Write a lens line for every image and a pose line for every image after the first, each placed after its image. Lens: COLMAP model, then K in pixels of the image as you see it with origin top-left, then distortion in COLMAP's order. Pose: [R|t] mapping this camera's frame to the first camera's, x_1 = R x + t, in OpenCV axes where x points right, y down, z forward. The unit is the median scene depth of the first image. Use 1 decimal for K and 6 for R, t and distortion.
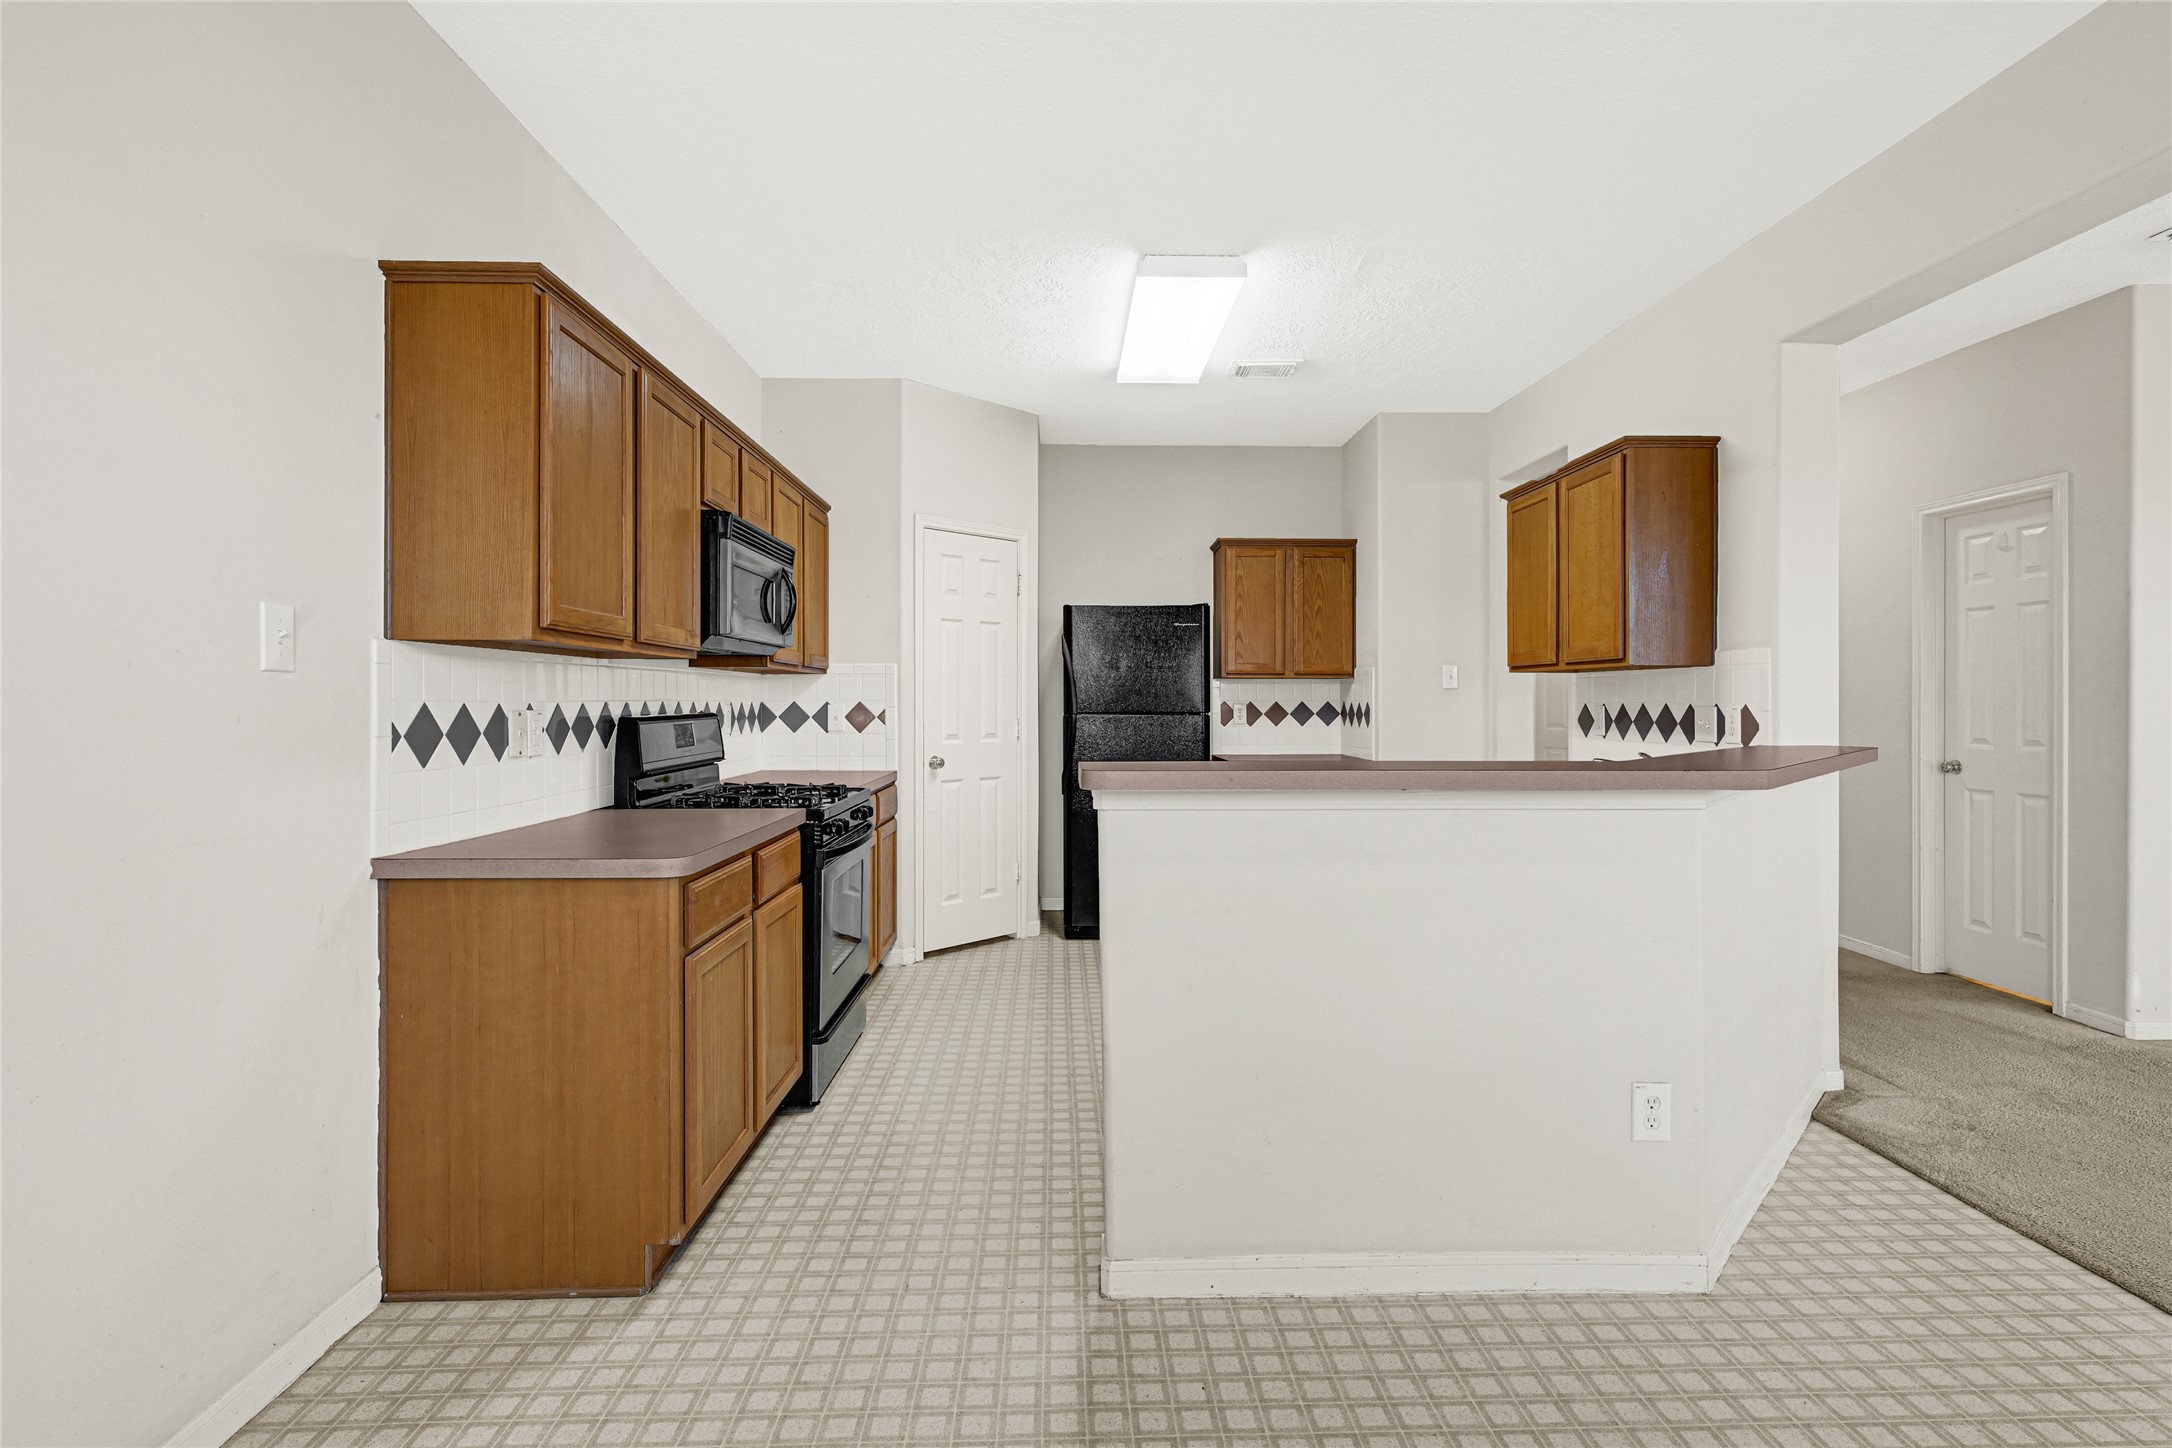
lens RADIAL K [[1046.8, 0, 1091.0], [0, 1046.8, 718.9], [0, 0, 1]] dist [-0.003361, -0.000440]
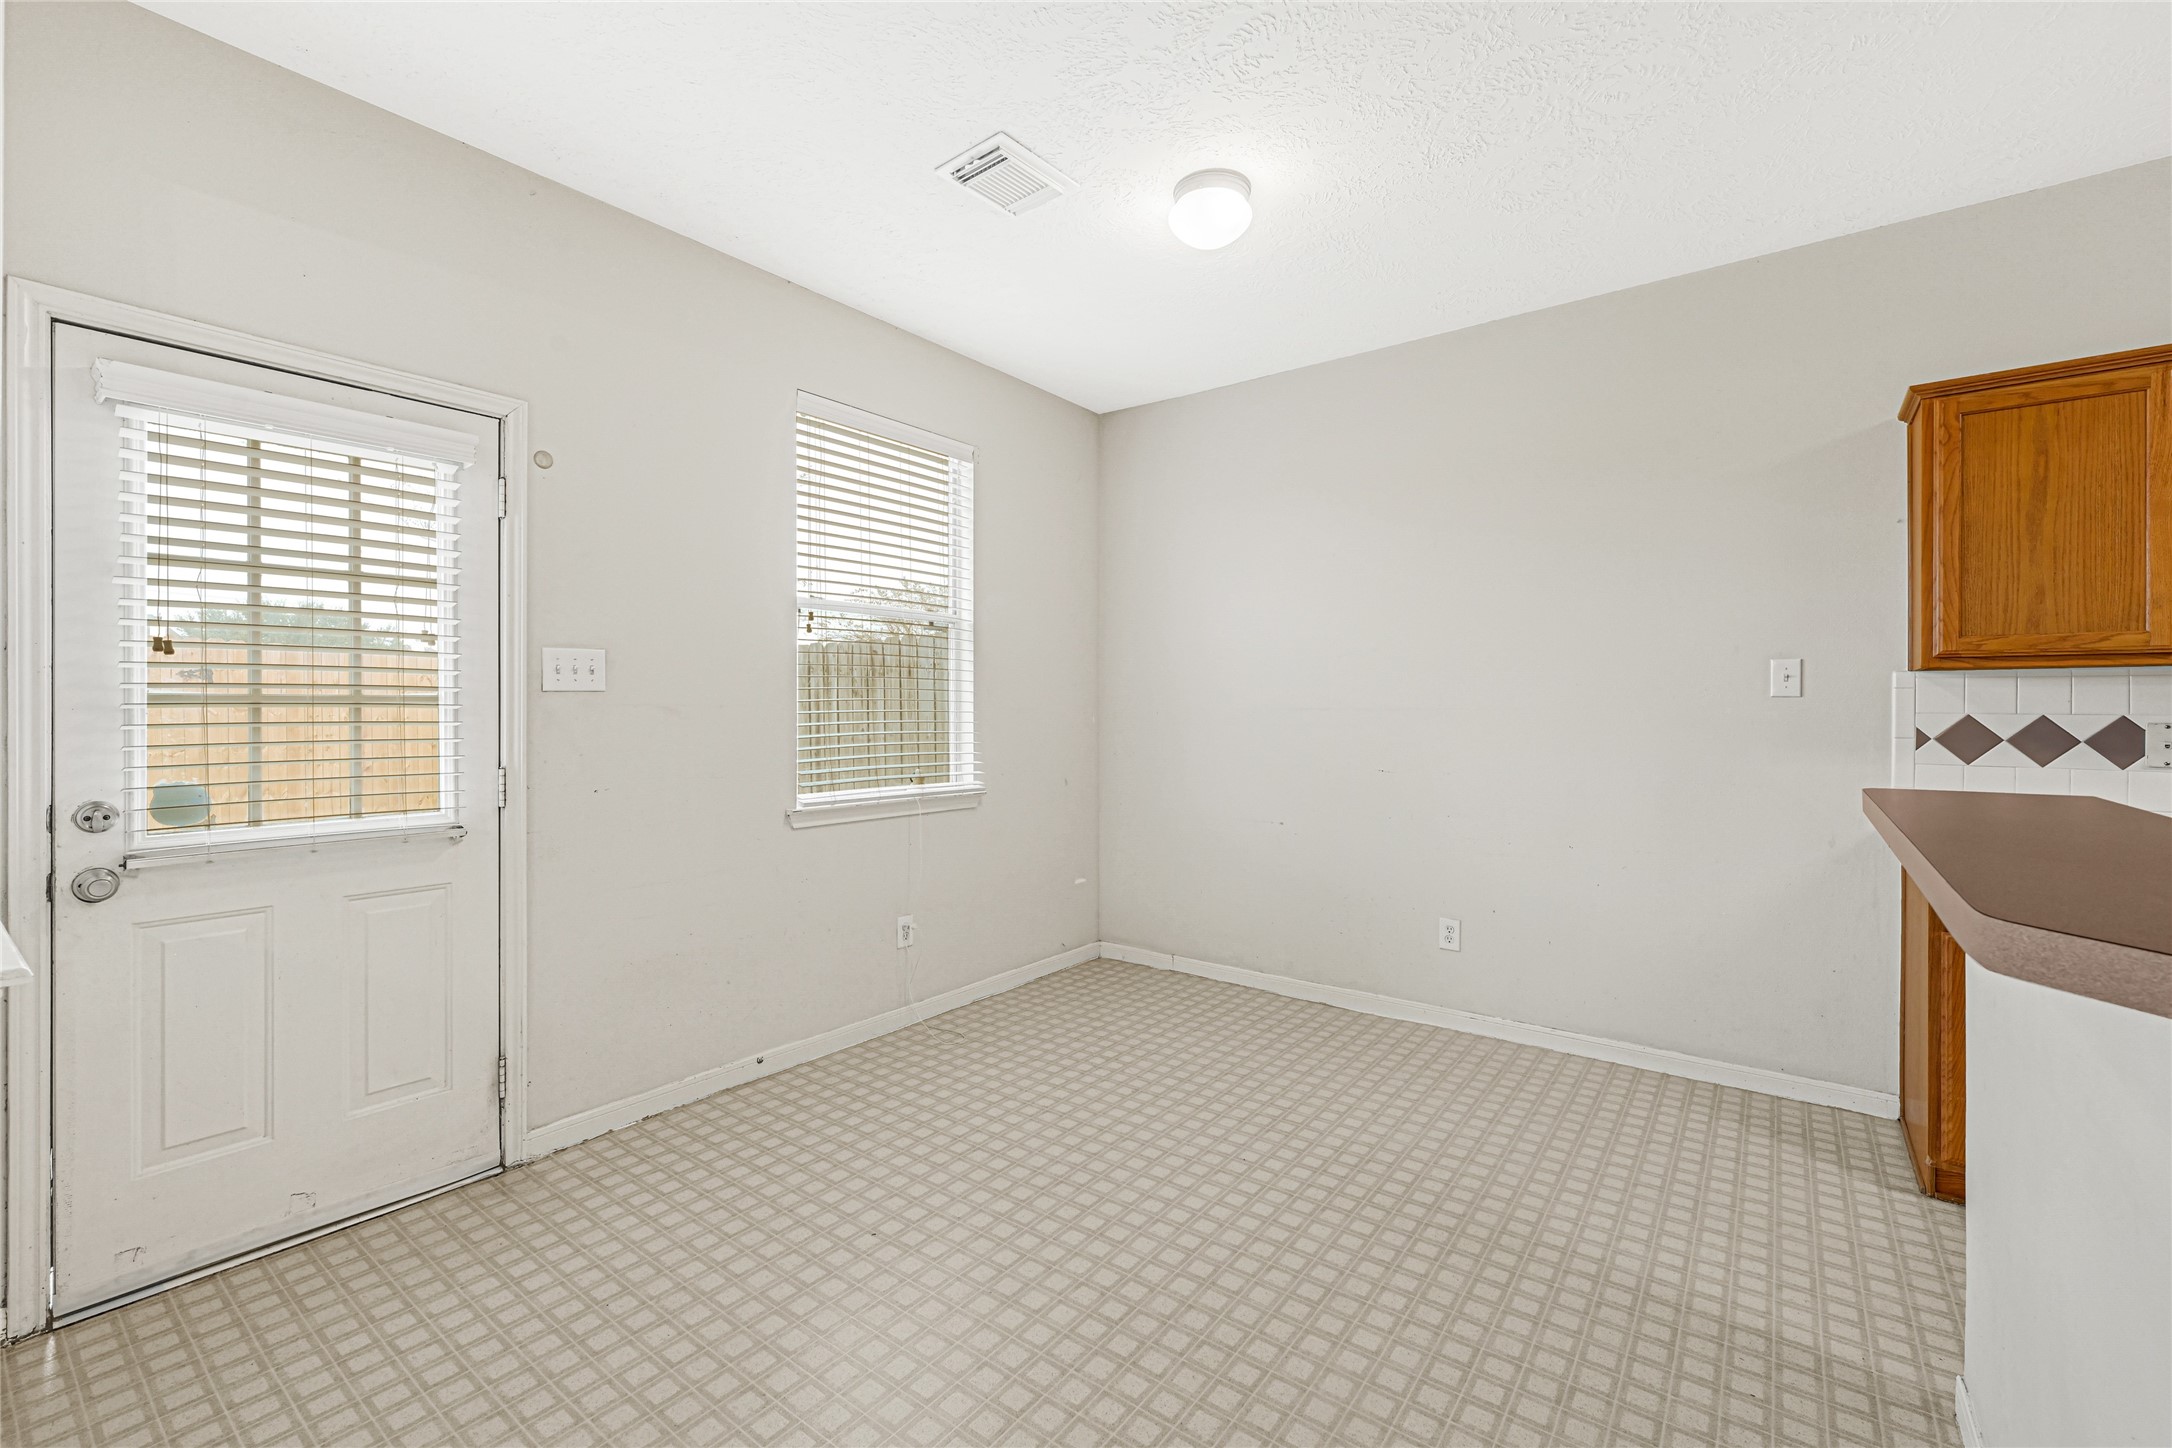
lens RADIAL K [[899.3, 0, 1084.7], [0, 899.3, 719.6], [0, 0, 1]] dist [0.001005, 0.000134]
pose [[-0.636805, 0.003492, -0.771017, 0.734730], [-0.012676, 0.999807, 0.014997, -0.009582], [0.770921, 0.019323, -0.636638, 0.648220]]
